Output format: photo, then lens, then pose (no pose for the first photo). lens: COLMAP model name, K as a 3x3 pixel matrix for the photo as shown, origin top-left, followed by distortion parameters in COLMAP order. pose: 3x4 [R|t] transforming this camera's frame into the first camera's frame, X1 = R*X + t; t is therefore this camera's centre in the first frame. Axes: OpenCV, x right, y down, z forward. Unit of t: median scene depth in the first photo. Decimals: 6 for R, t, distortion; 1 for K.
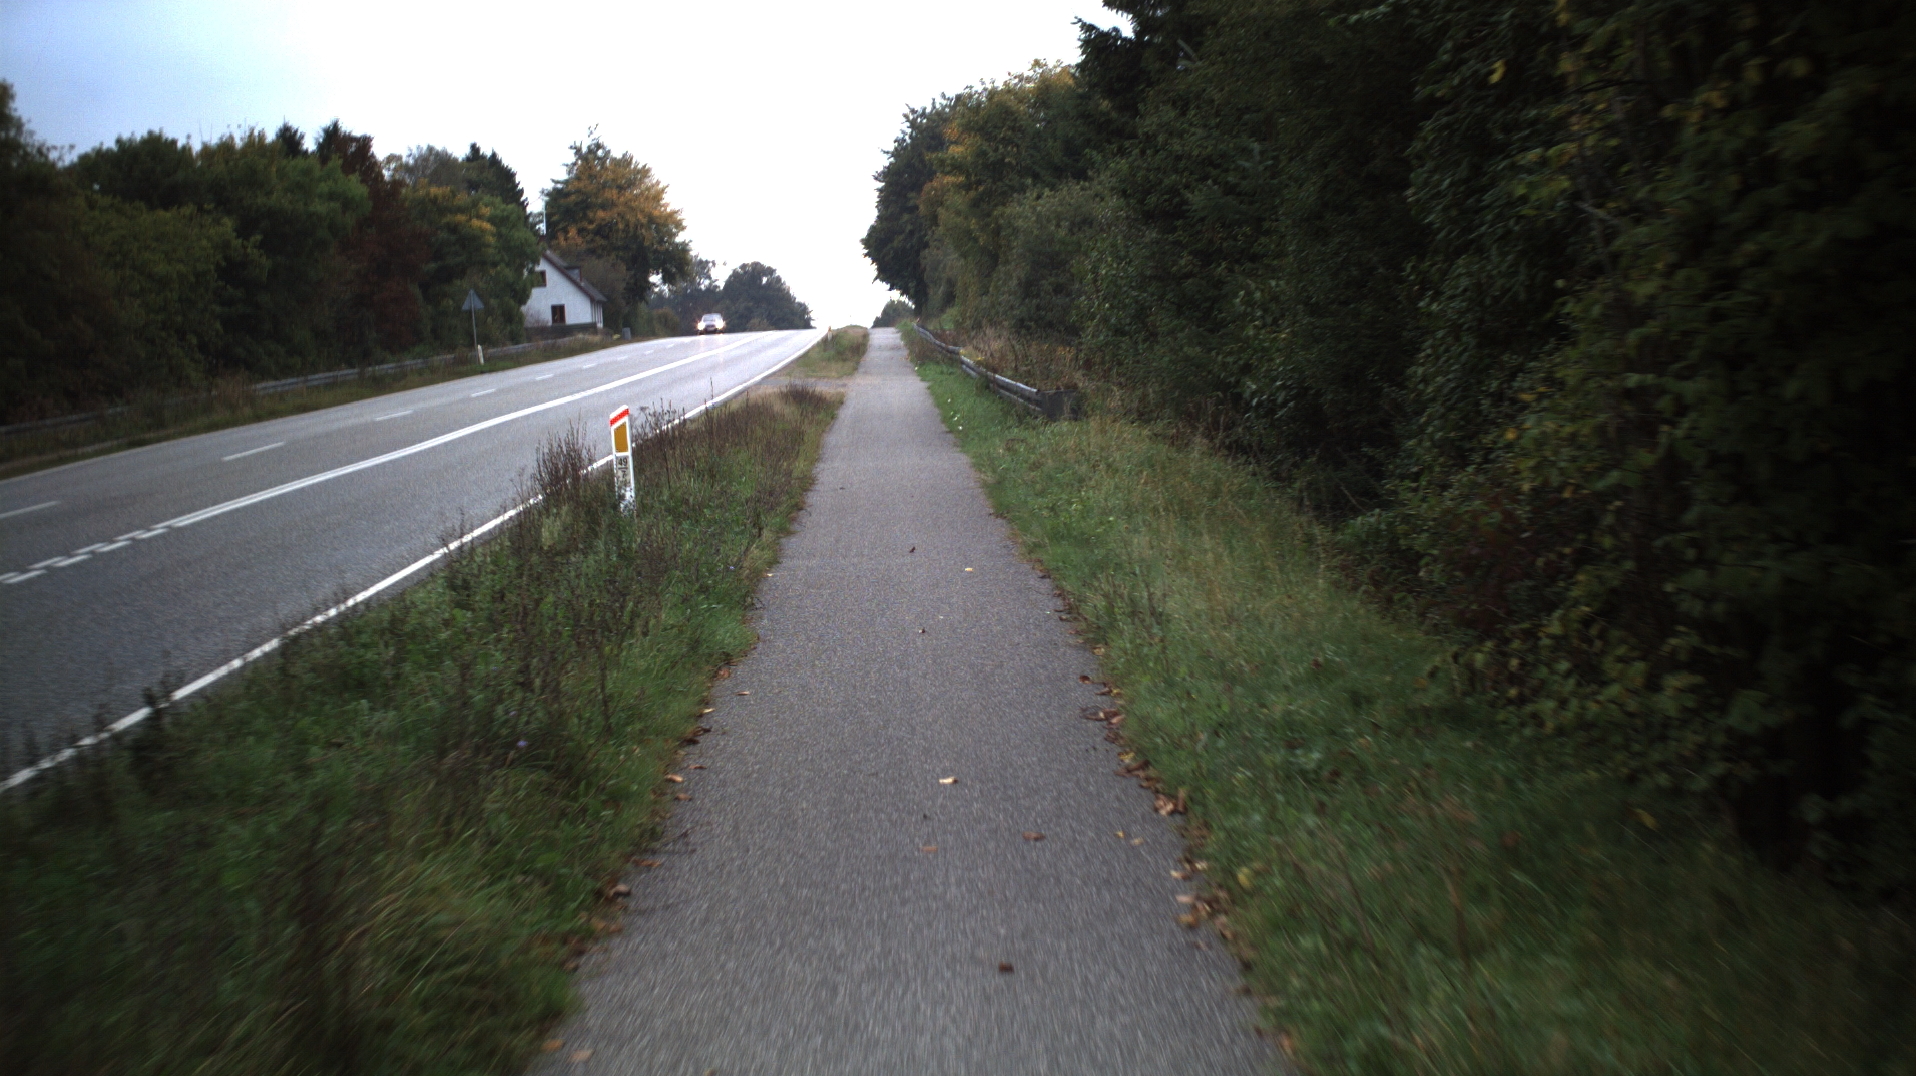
lens RADIAL K [[3466.9, 0, 958.0], [0, 3466.9, 538.0], [0, 0, 1]] dist [-0.236462, -0.064898]
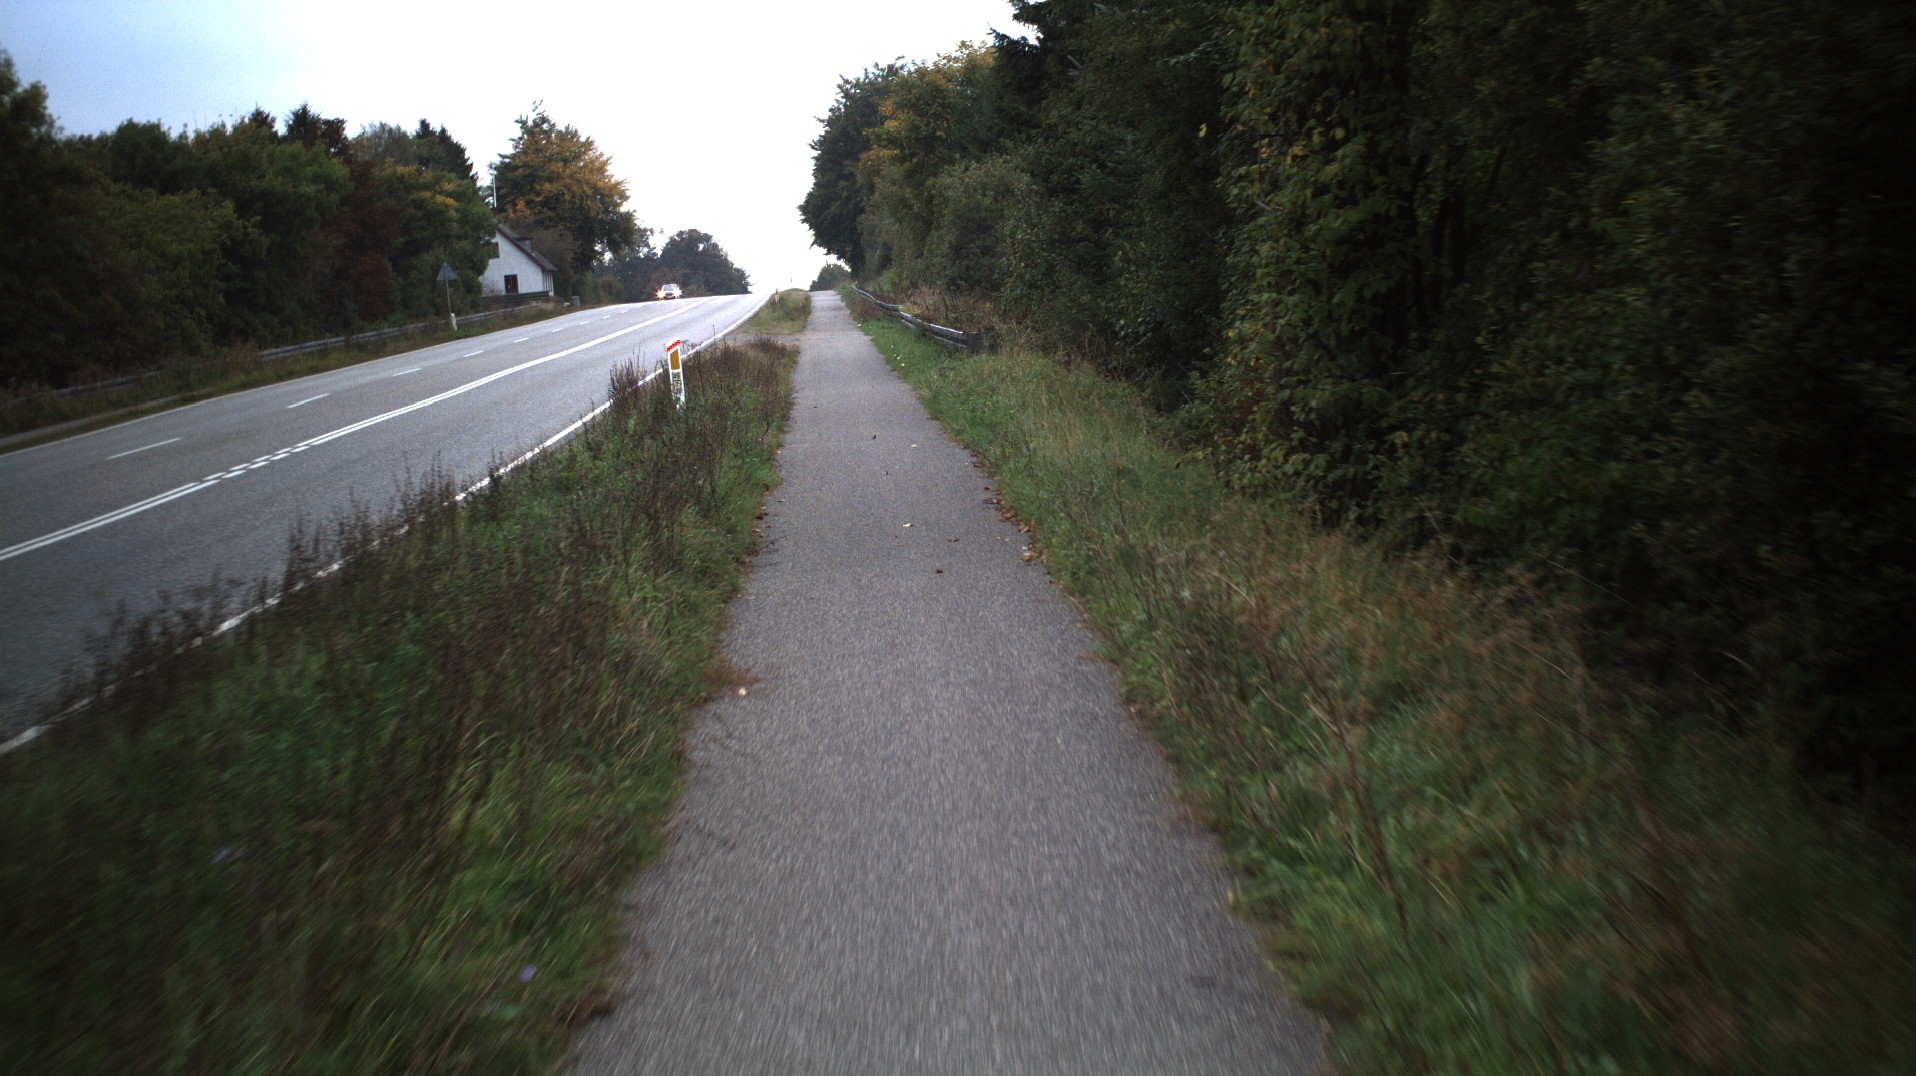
lens RADIAL K [[3466.9, 0, 958.0], [0, 3466.9, 538.0], [0, 0, 1]] dist [-0.236462, -0.064898]
pose [[0.999655, -0.019684, 0.017401, -0.001053], [0.019494, 0.999749, 0.011038, 0.007326], [-0.017614, -0.010695, 0.999788, -0.105765]]
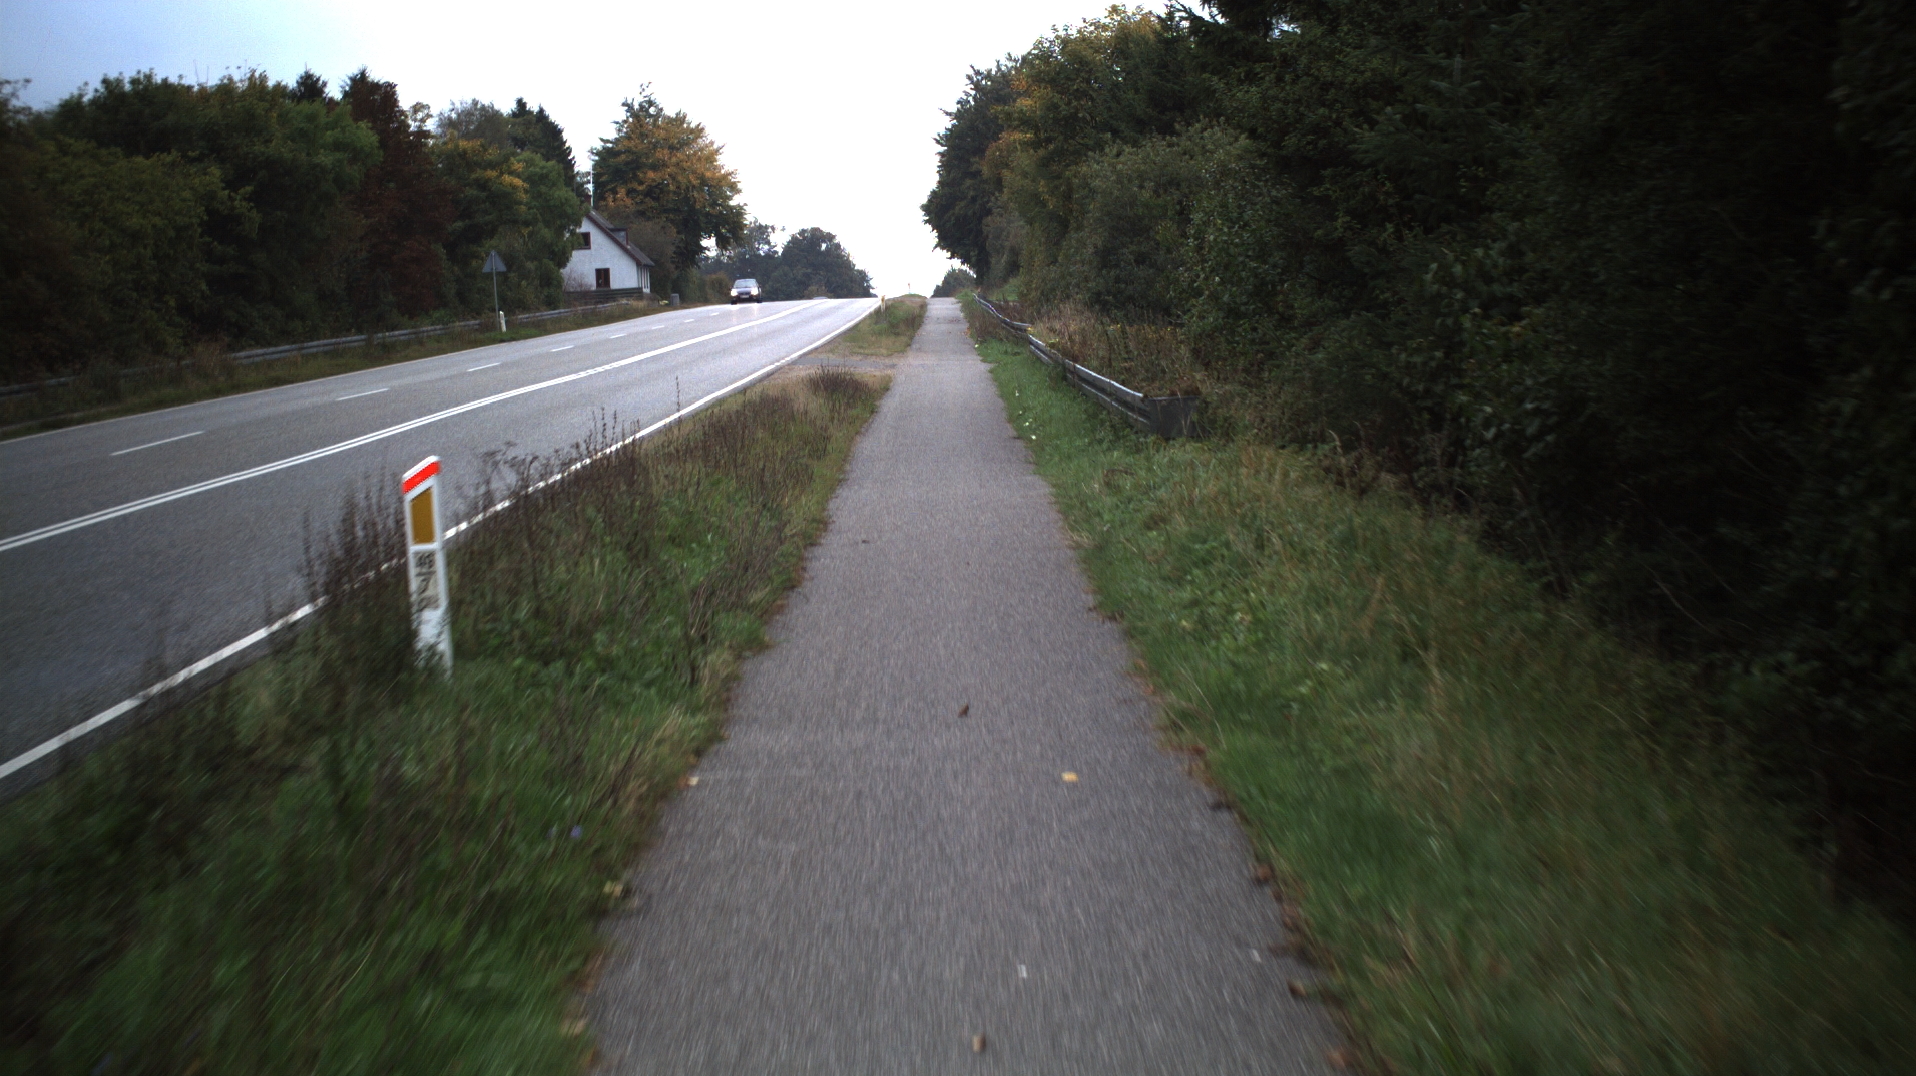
lens RADIAL K [[3466.9, 0, 958.0], [0, 3466.9, 538.0], [0, 0, 1]] dist [-0.236462, -0.064898]
pose [[0.999730, 0.016395, -0.016456, -0.001313], [-0.016249, 0.999828, 0.008985, -0.007210], [0.016600, -0.008716, 0.999824, 0.105842]]
